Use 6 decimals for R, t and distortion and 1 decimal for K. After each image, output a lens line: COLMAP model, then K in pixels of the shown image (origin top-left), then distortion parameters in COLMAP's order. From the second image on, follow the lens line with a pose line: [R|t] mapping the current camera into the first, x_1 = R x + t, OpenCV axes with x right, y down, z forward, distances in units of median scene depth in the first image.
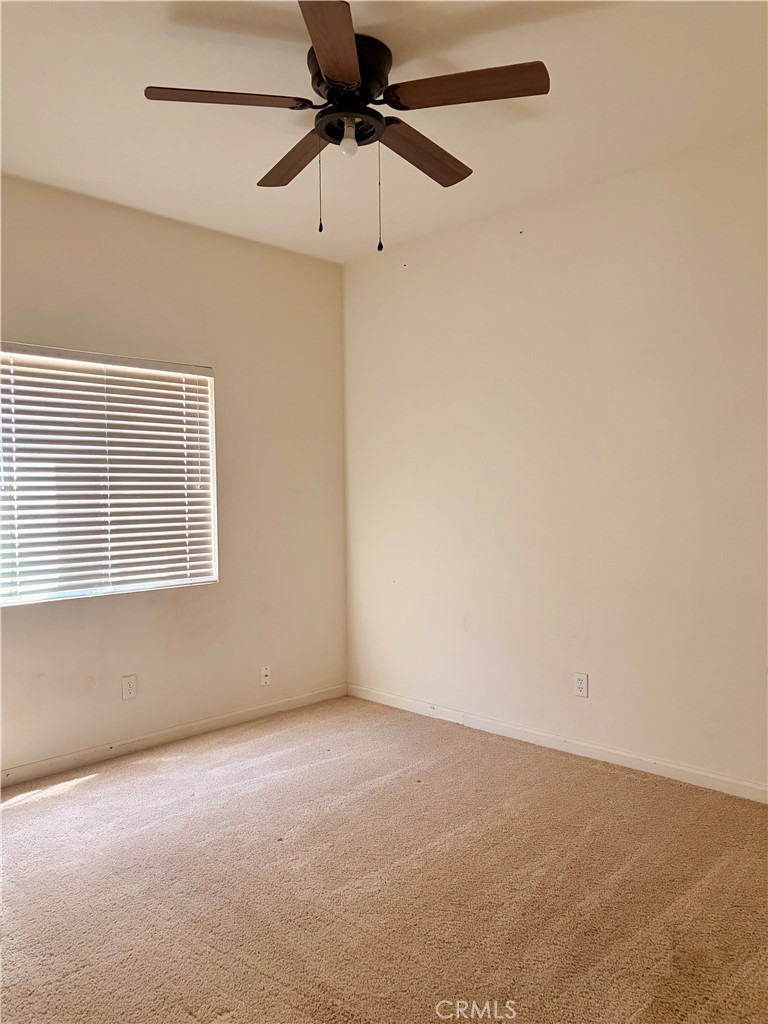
lens RADIAL K [[779.8, 0, 381.5], [0, 779.8, 527.1], [0, 0, 1]] dist [0.006472, -0.001953]
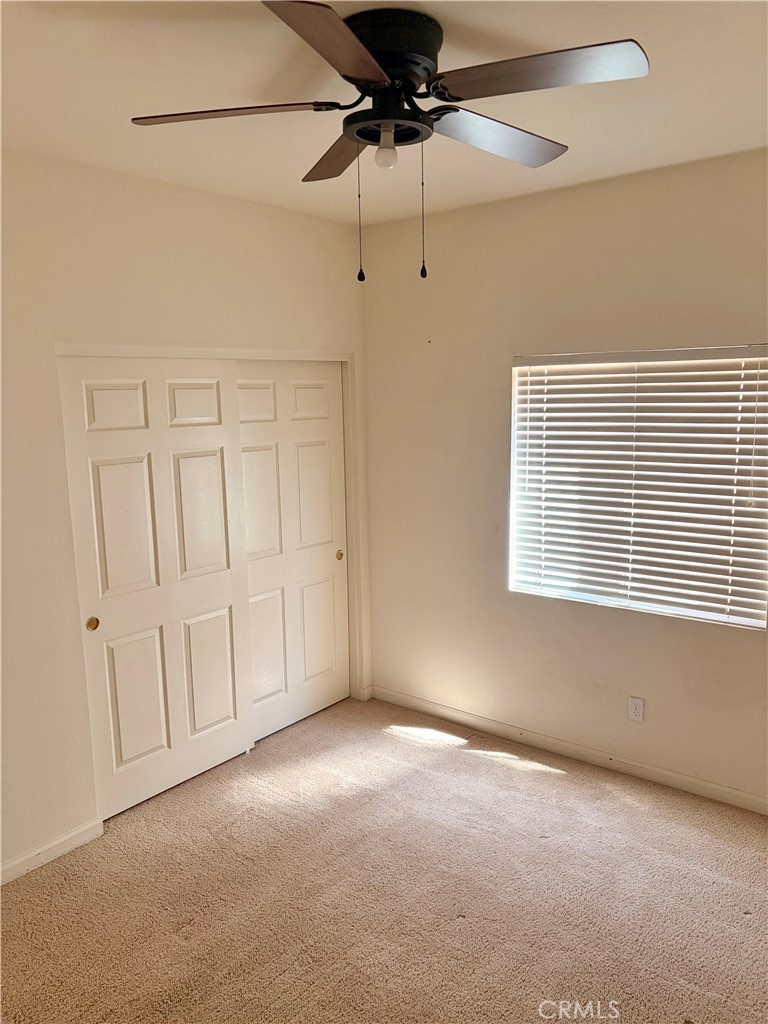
lens RADIAL K [[779.8, 0, 381.5], [0, 779.8, 527.1], [0, 0, 1]] dist [0.006472, -0.001953]
pose [[0.102313, 0.184296, -0.977531, 0.533785], [-0.025171, 0.982853, 0.182665, -0.177222], [0.994434, 0.005916, 0.105198, 0.613600]]
